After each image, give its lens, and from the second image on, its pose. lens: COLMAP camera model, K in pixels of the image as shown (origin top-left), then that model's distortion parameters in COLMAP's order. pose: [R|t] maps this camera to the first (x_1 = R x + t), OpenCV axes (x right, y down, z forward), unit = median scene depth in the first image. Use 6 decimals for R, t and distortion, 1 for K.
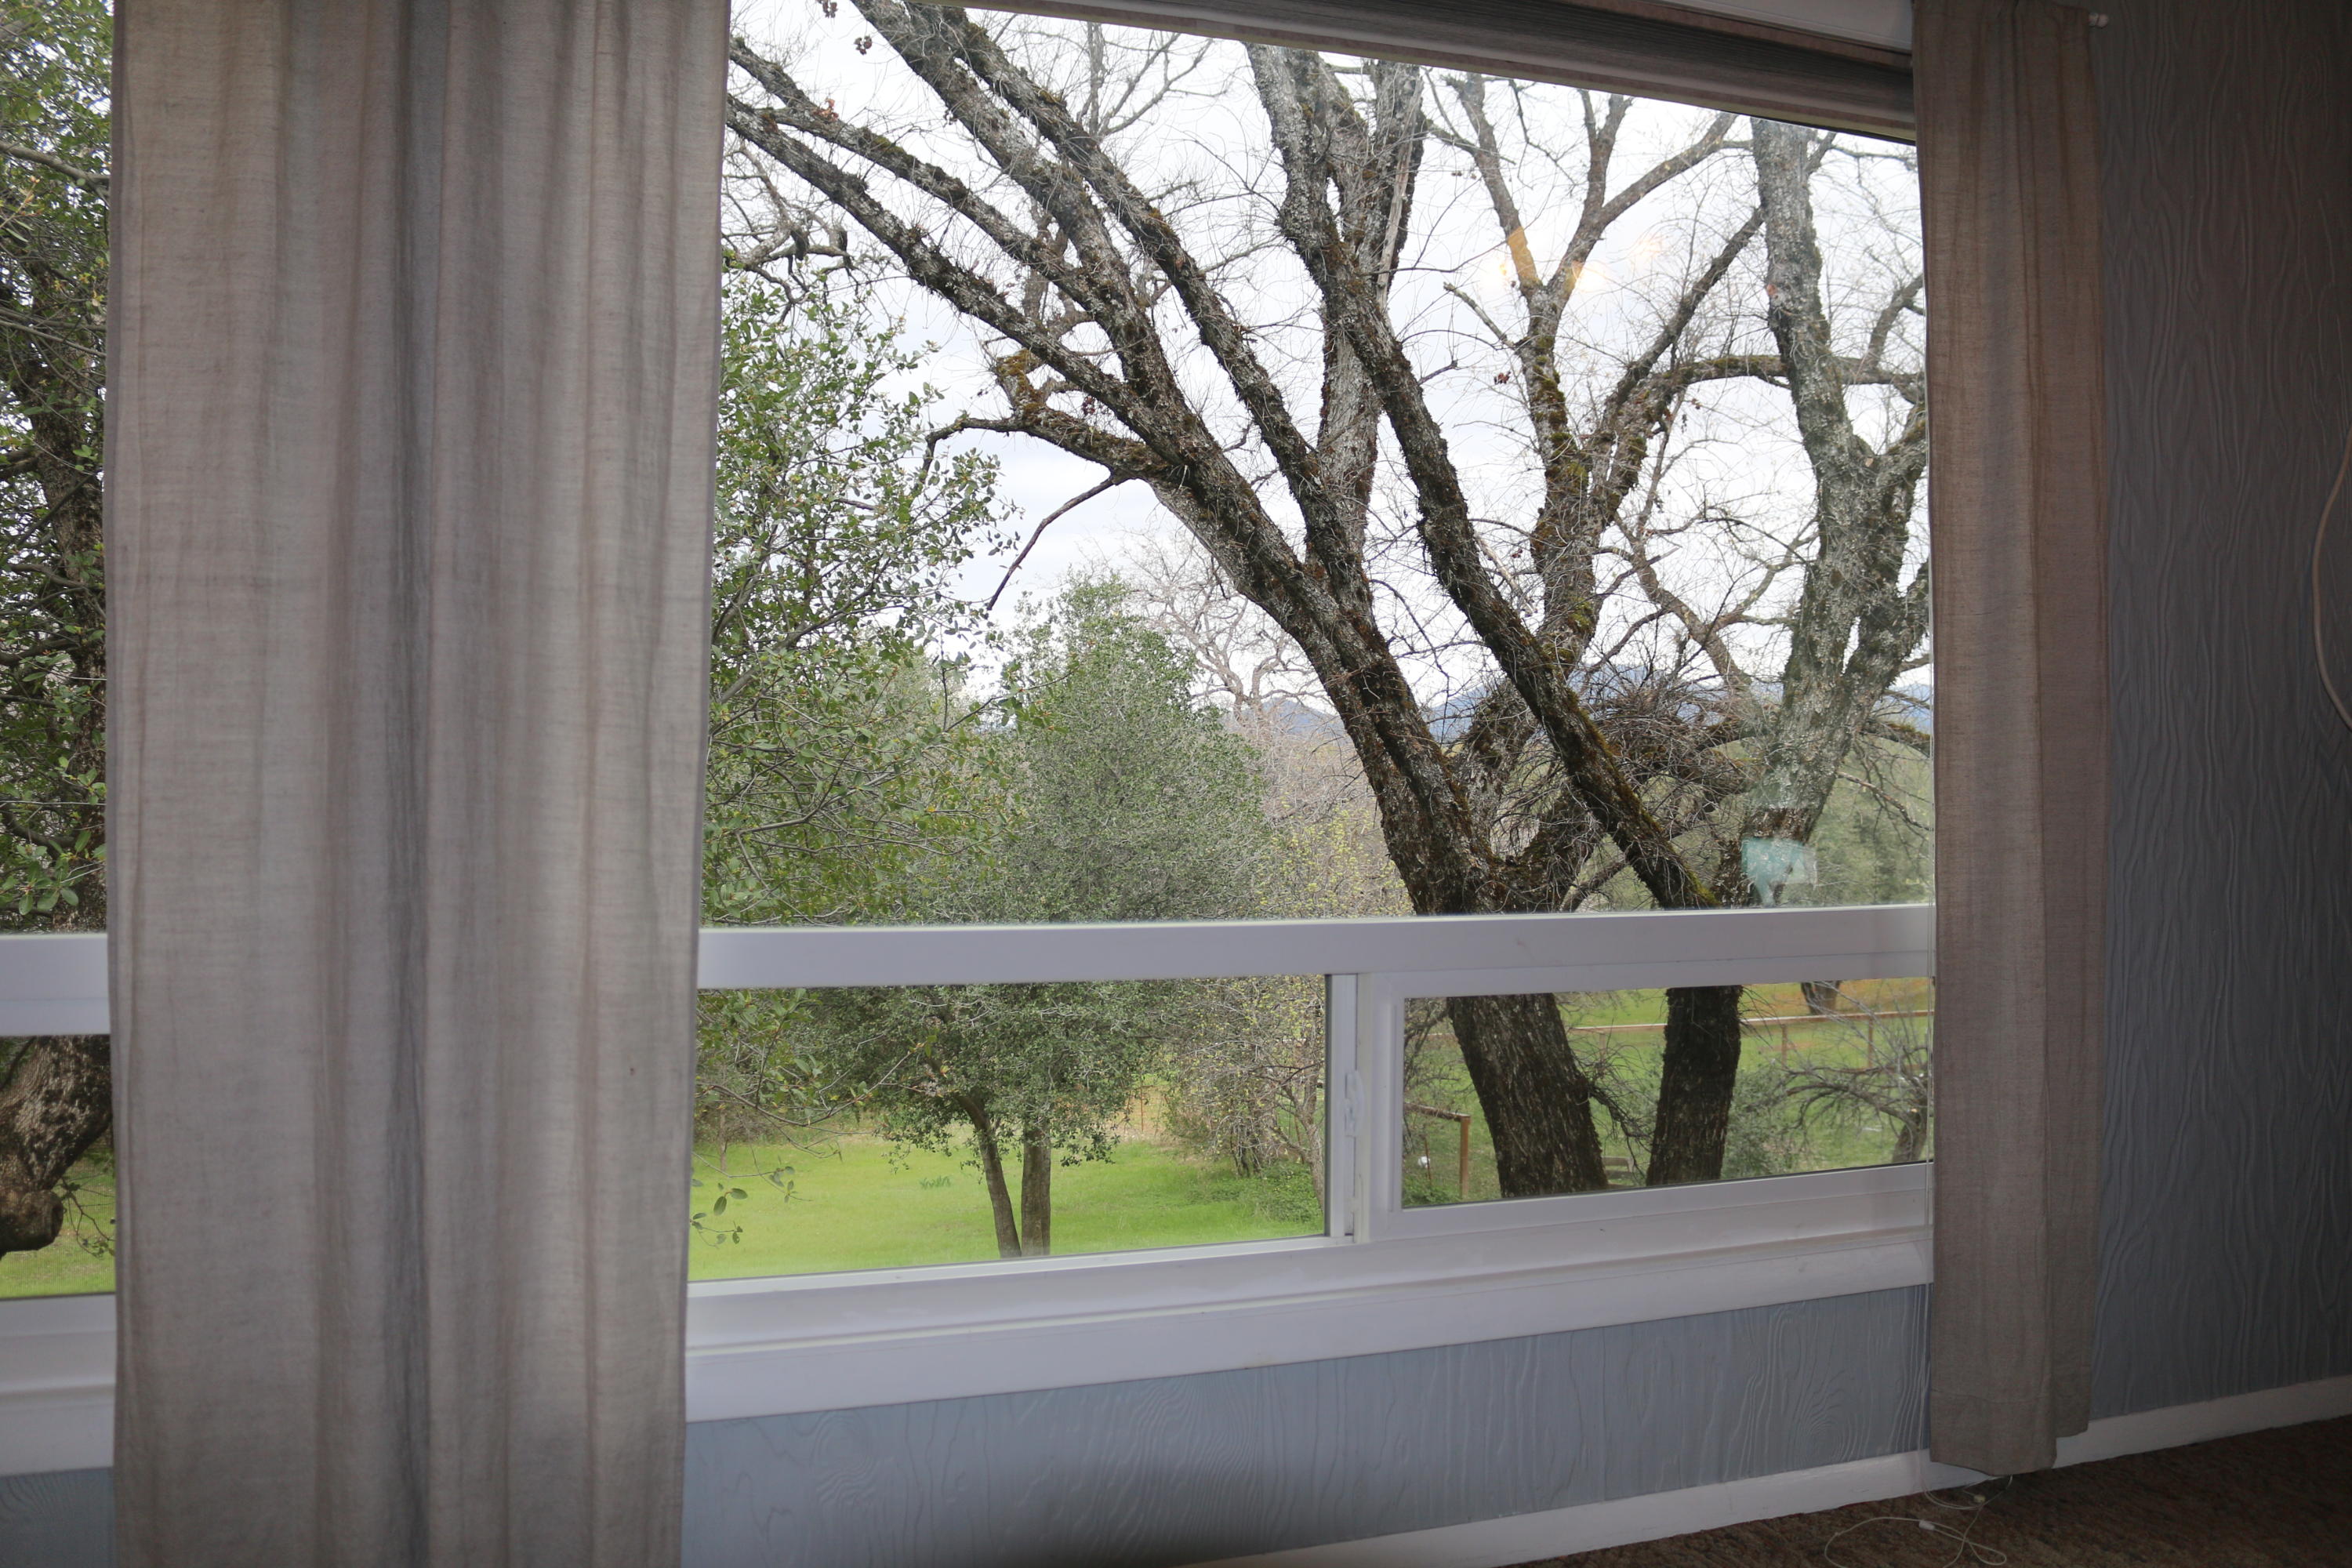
lens RADIAL K [[1939.7, 0, 1176.0], [0, 1939.7, 784.0], [0, 0, 1]] dist [-0.151994, 0.125619]
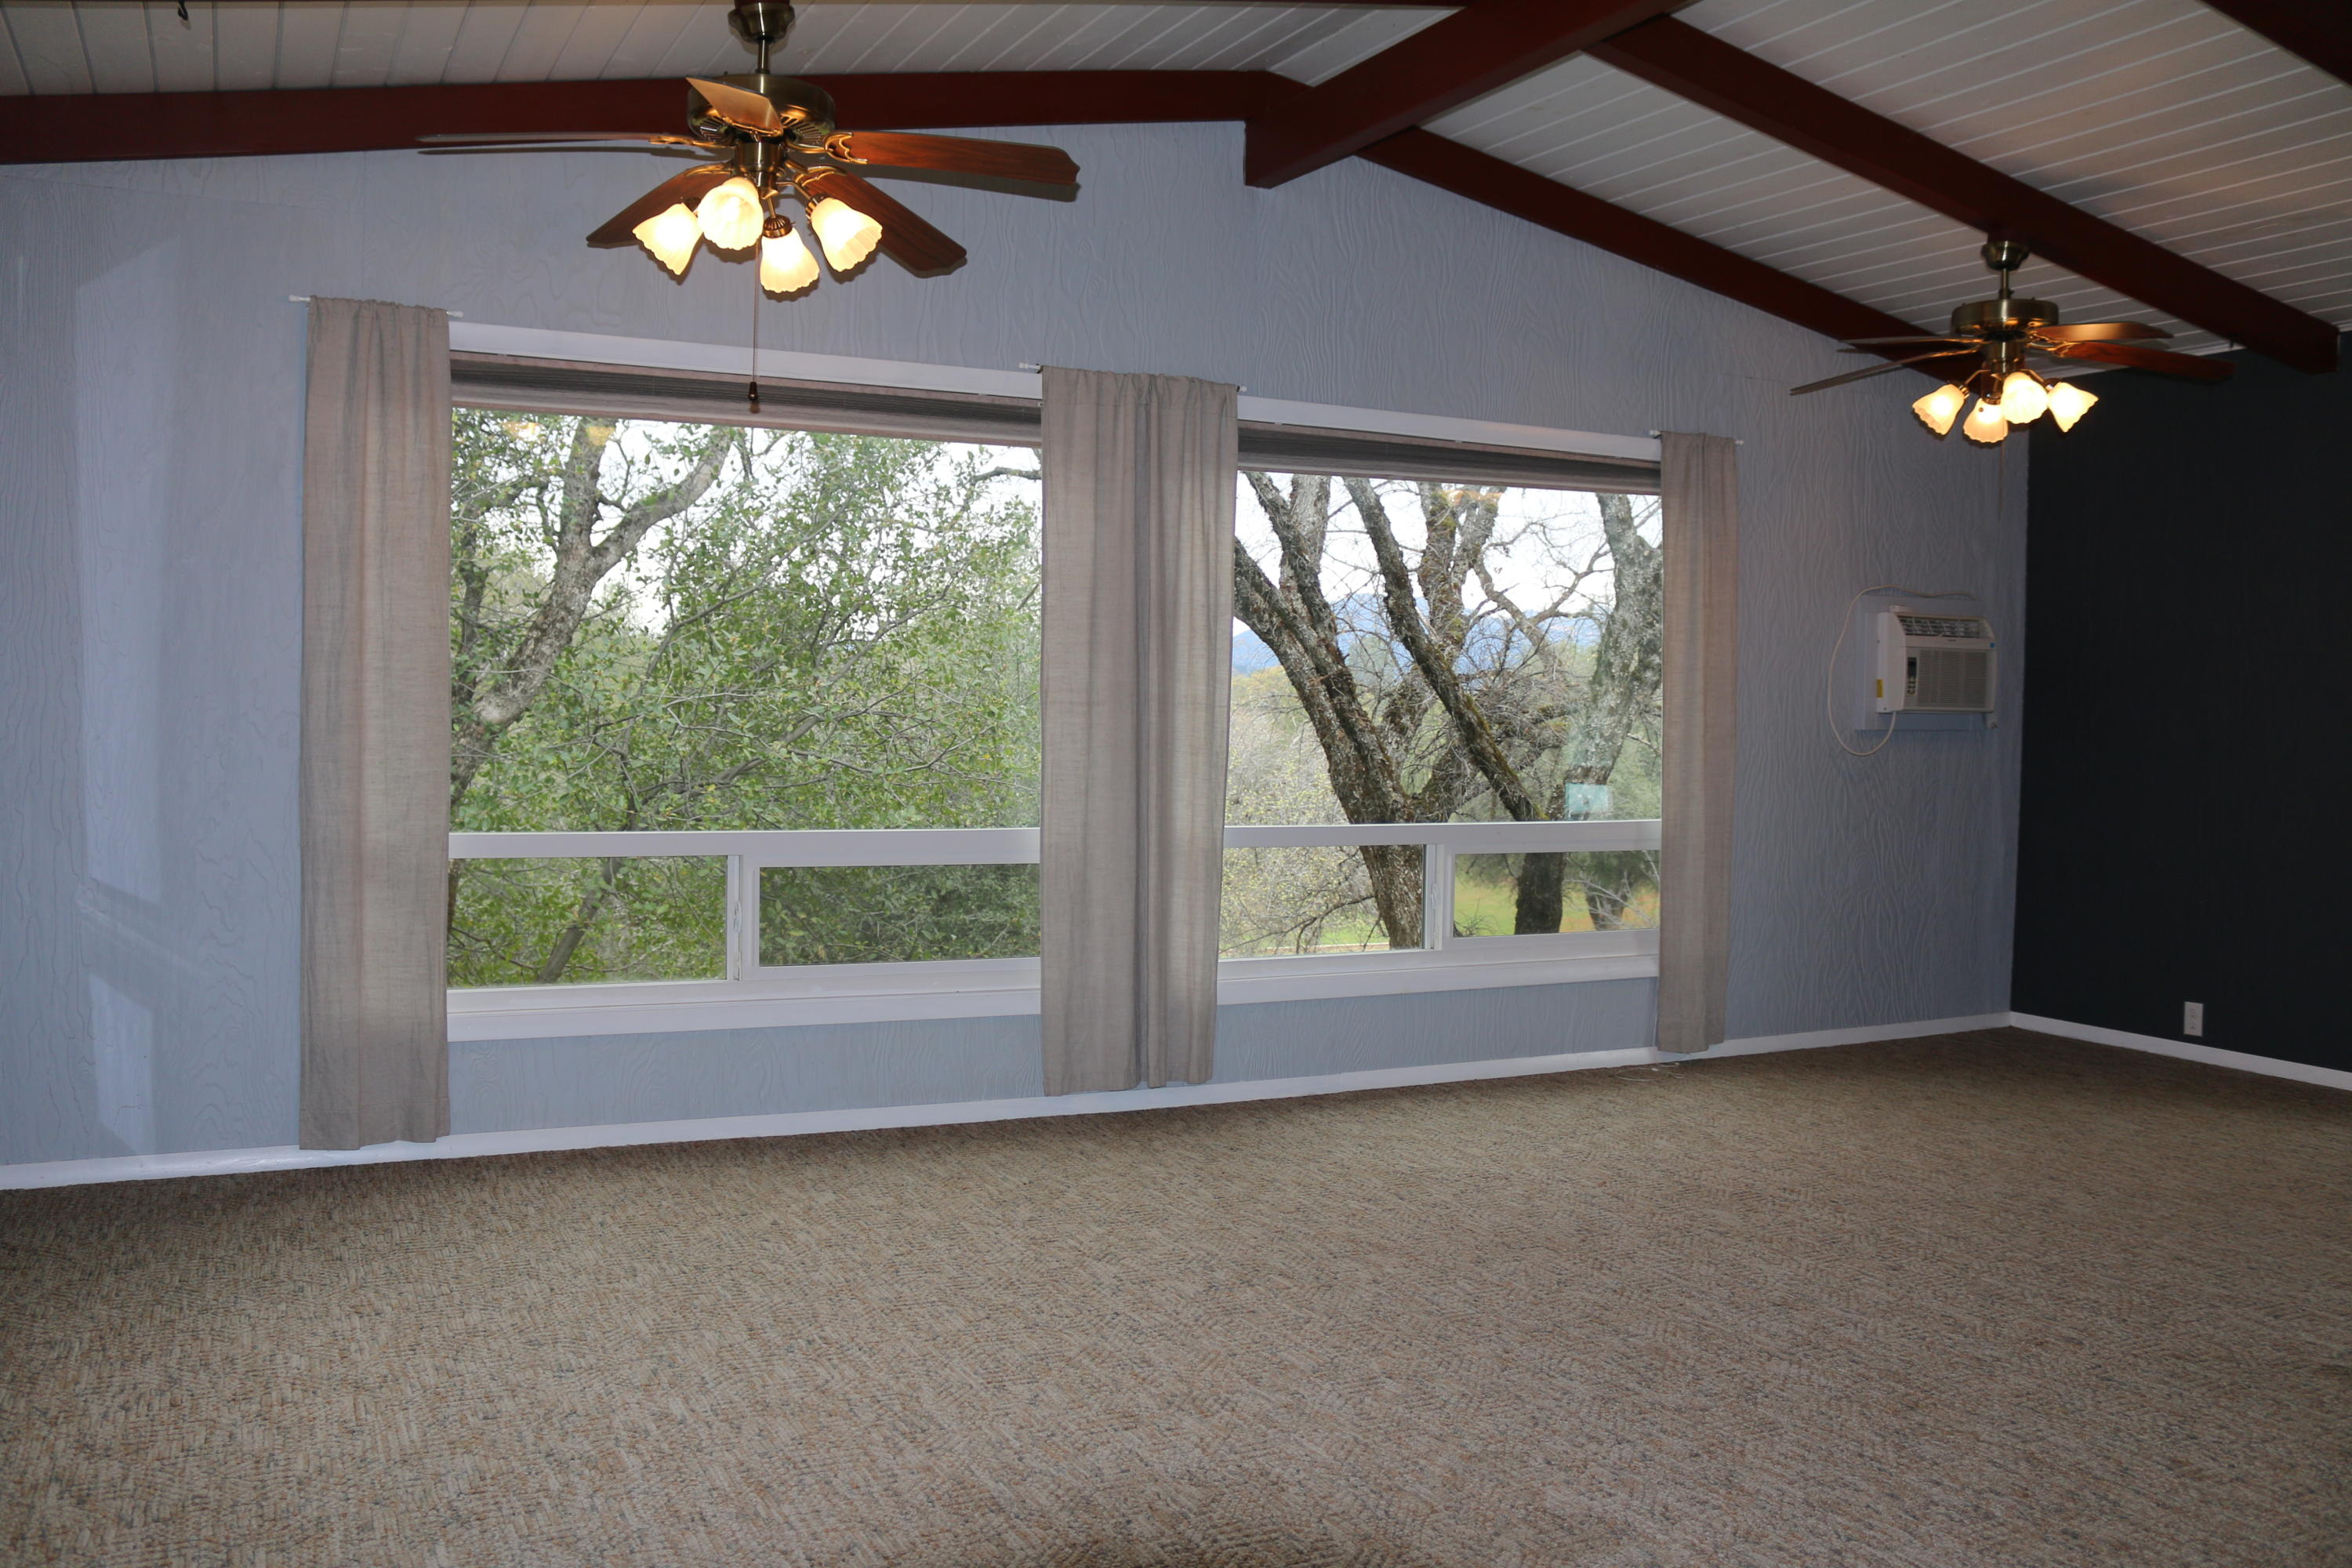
lens RADIAL K [[1939.7, 0, 1176.0], [0, 1939.7, 784.0], [0, 0, 1]] dist [-0.151994, 0.125619]
pose [[0.994516, 0.004068, 0.104510, -0.203859], [-0.008007, 0.999272, 0.037302, -0.029573], [-0.104282, -0.037934, 0.993824, -0.591251]]
